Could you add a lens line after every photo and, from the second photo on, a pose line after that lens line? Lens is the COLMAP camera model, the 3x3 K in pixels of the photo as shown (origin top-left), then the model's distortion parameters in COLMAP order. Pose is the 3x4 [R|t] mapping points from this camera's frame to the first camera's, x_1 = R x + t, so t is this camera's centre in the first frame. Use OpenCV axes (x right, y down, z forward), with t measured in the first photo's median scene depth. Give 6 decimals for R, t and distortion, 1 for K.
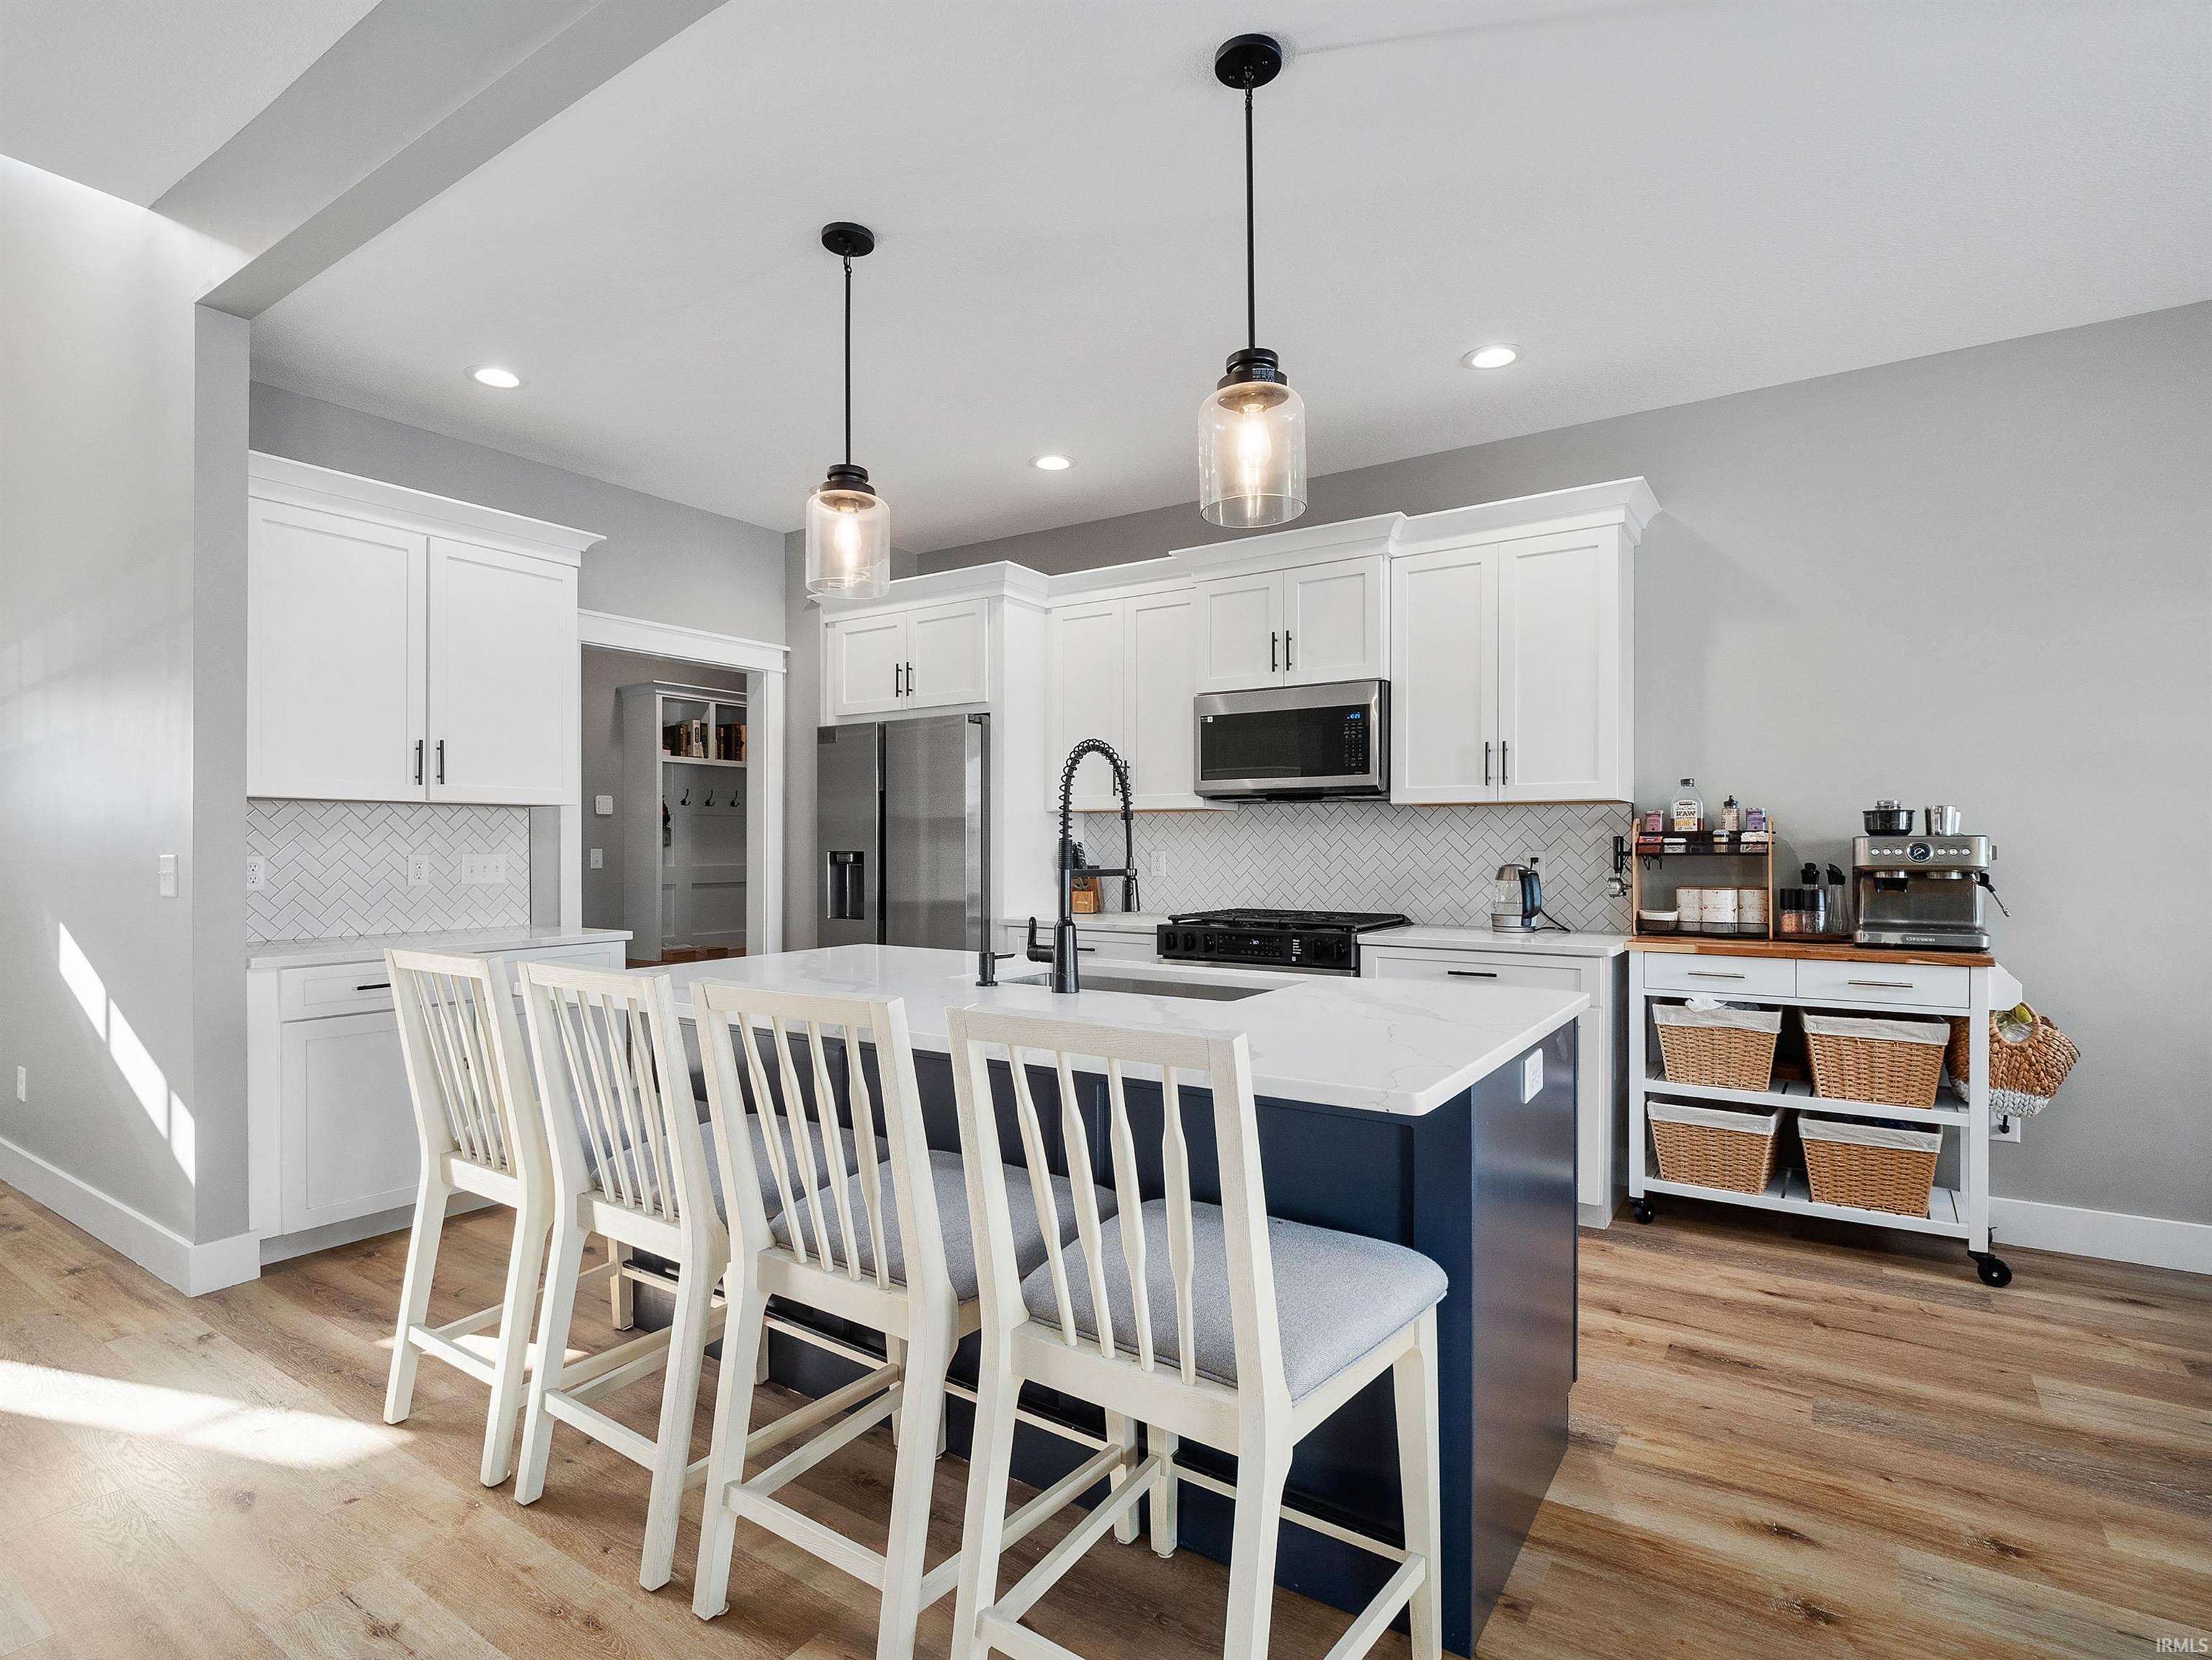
lens RADIAL K [[1085.0, 0, 1098.4], [0, 1085.0, 847.2], [0, 0, 1]] dist [-0.008730, -0.001108]
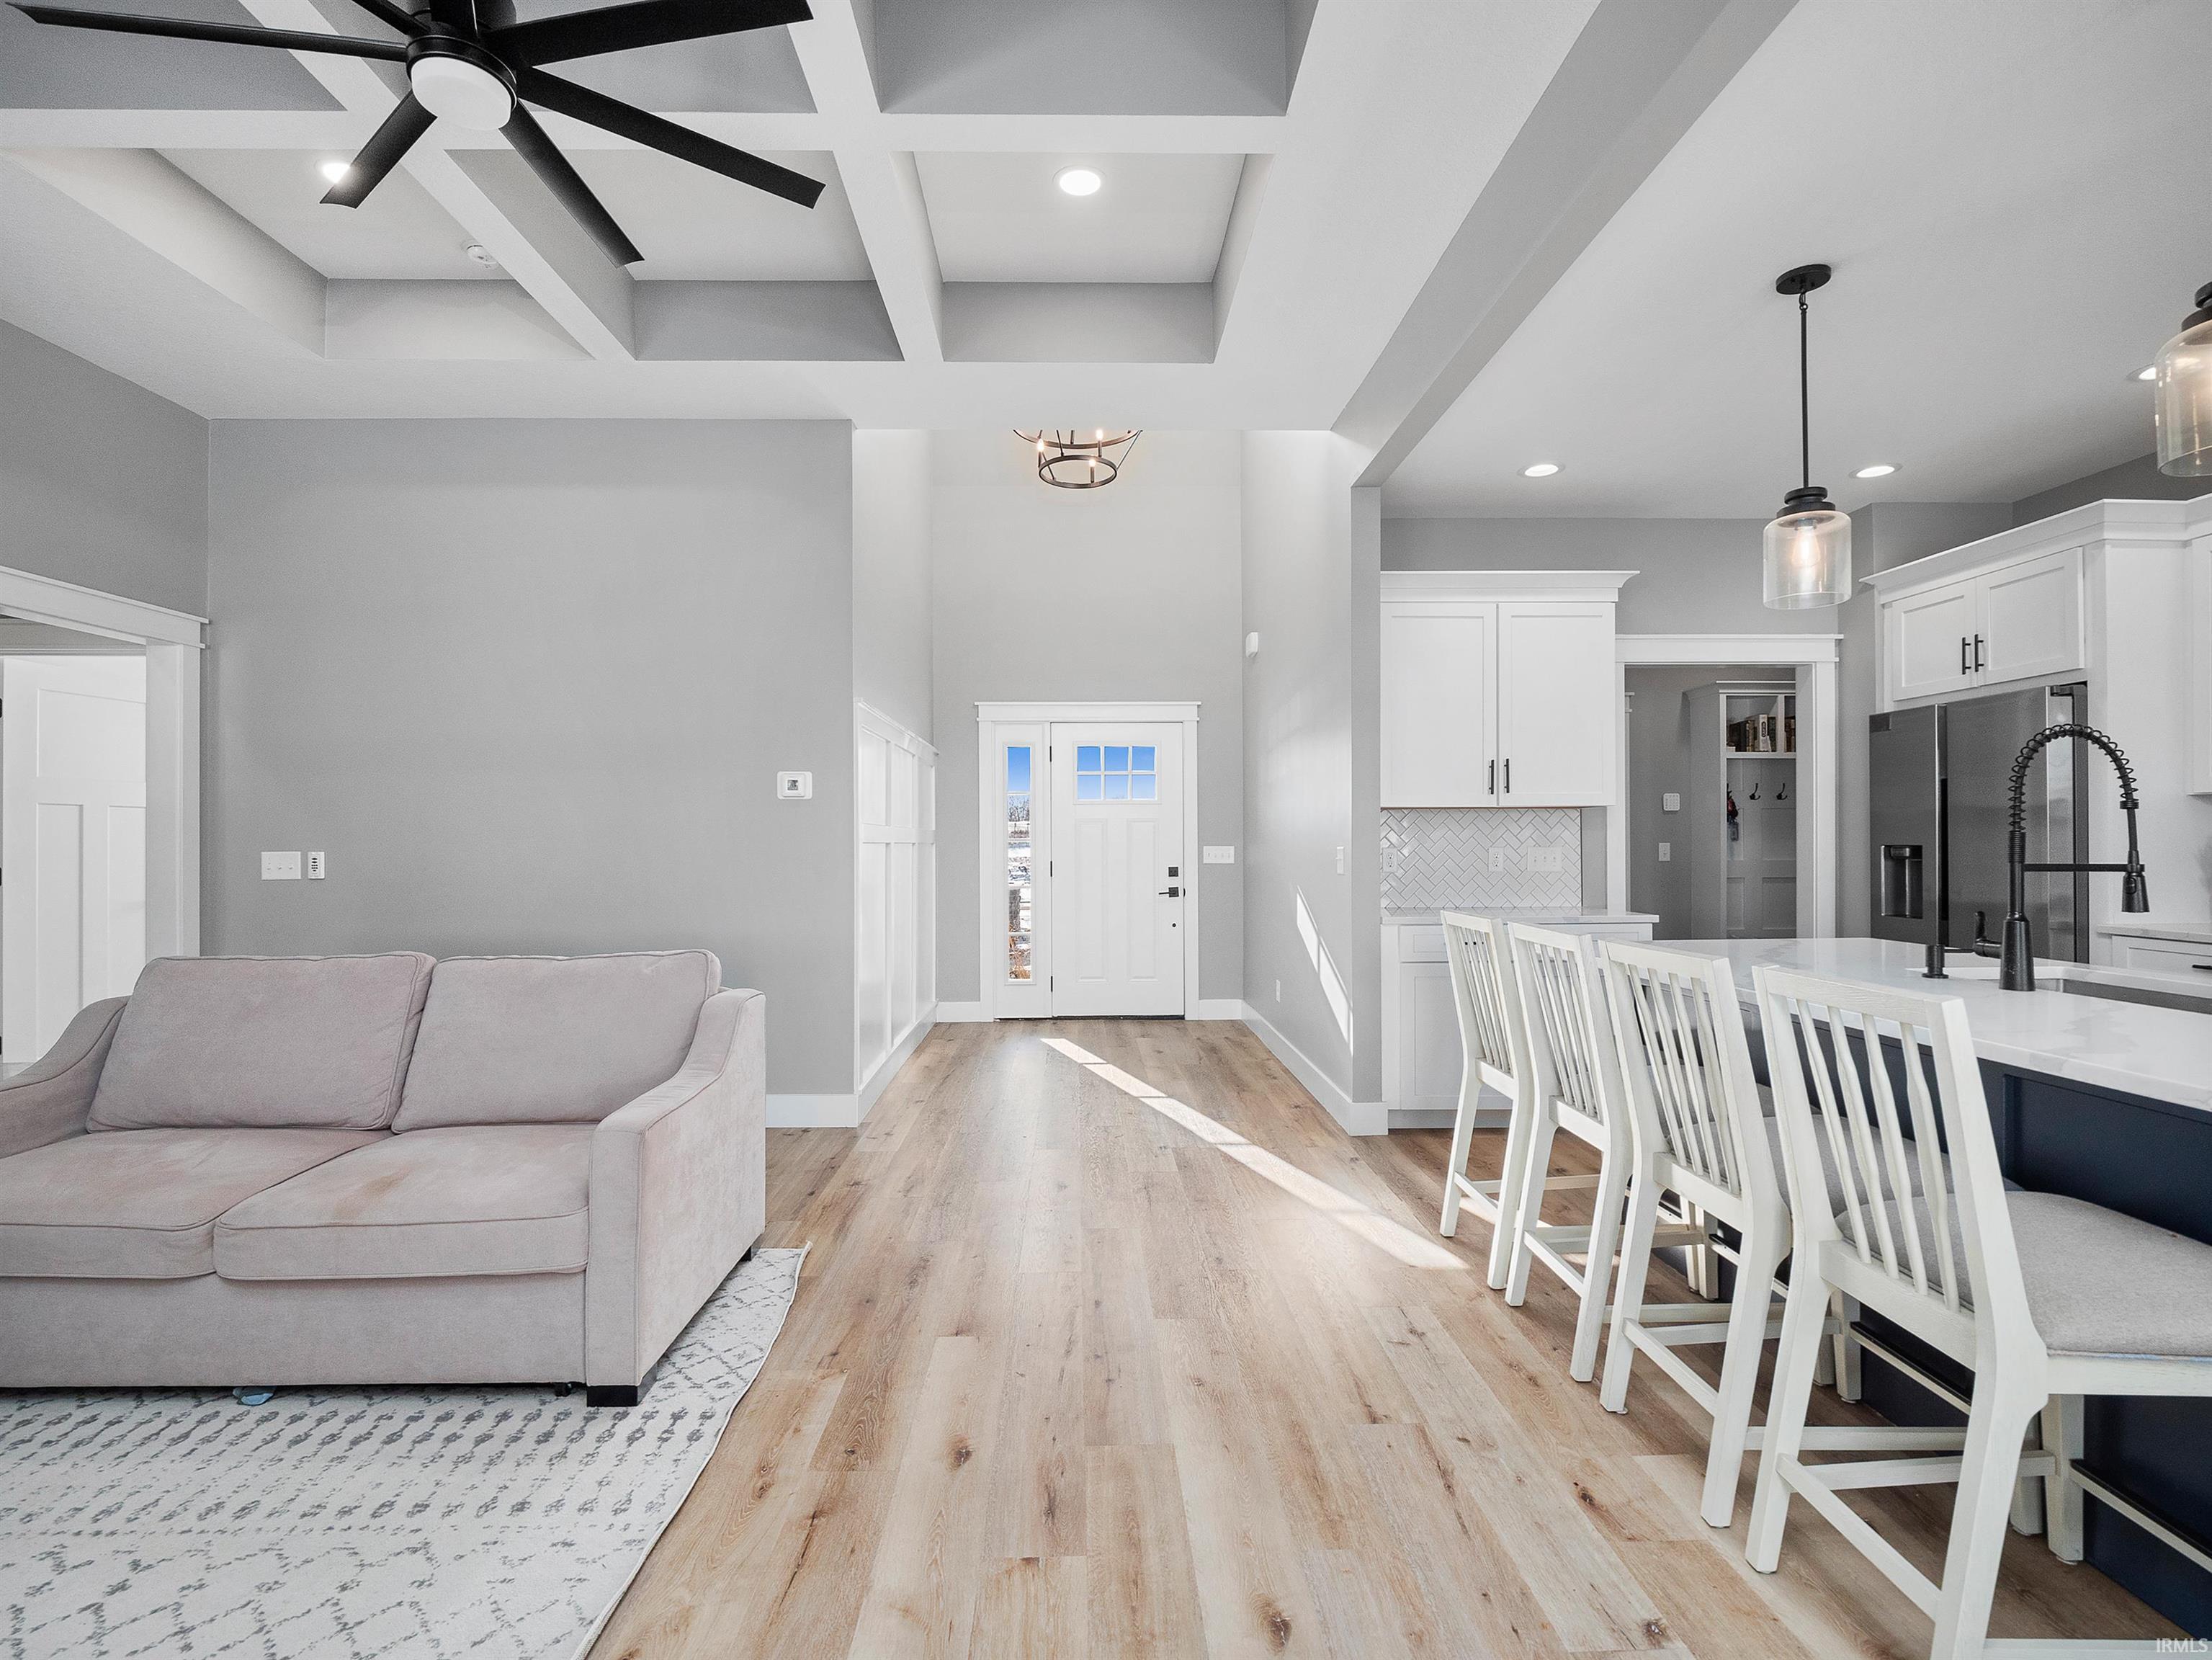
lens RADIAL K [[1085.0, 0, 1122.8], [0, 1085.0, 839.0], [0, 0, 1]] dist [-0.008730, -0.001108]
pose [[0.584002, -0.005843, -0.811731, 0.185375], [0.004986, 0.999981, -0.003612, -0.001186], [0.811737, -0.001938, 0.584020, -0.138290]]
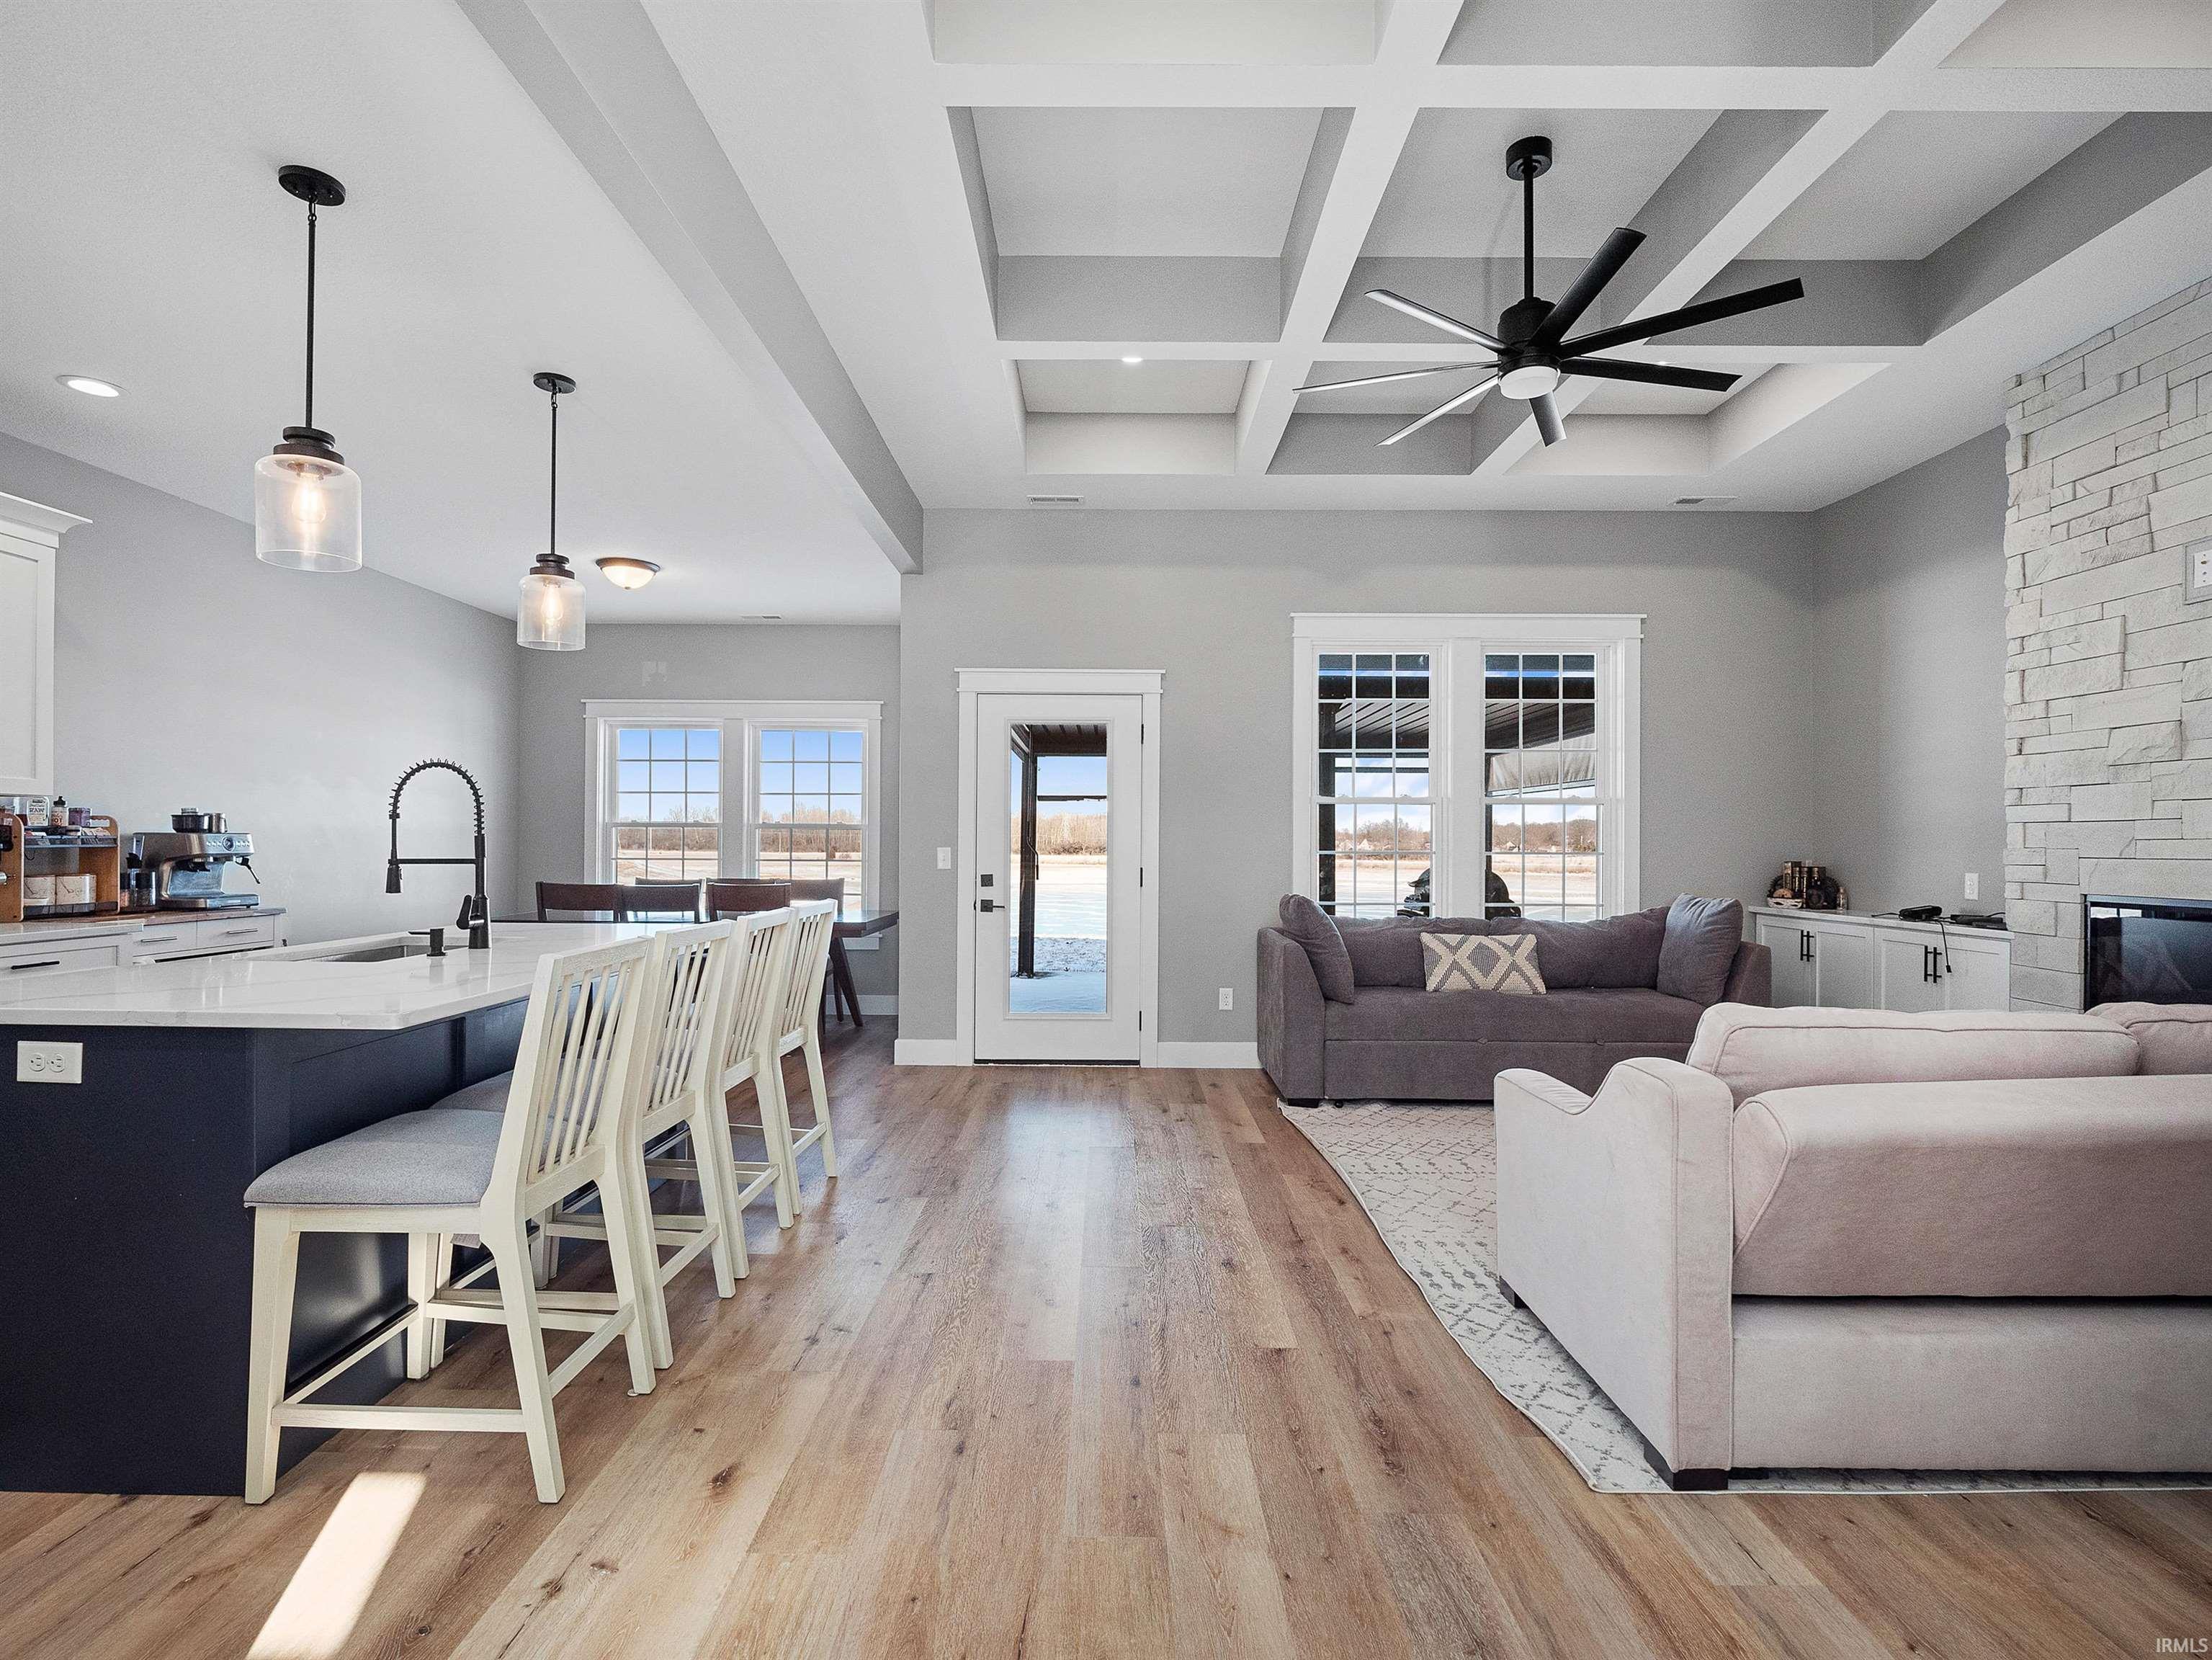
lens RADIAL K [[1085.0, 0, 1114.7], [0, 1085.0, 837.1], [0, 0, 1]] dist [-0.008730, -0.001108]
pose [[-0.554457, 0.001961, 0.832210, -1.045268], [-0.005289, 0.999969, -0.005881, -0.002941], [-0.832195, -0.007662, -0.554430, 0.710970]]
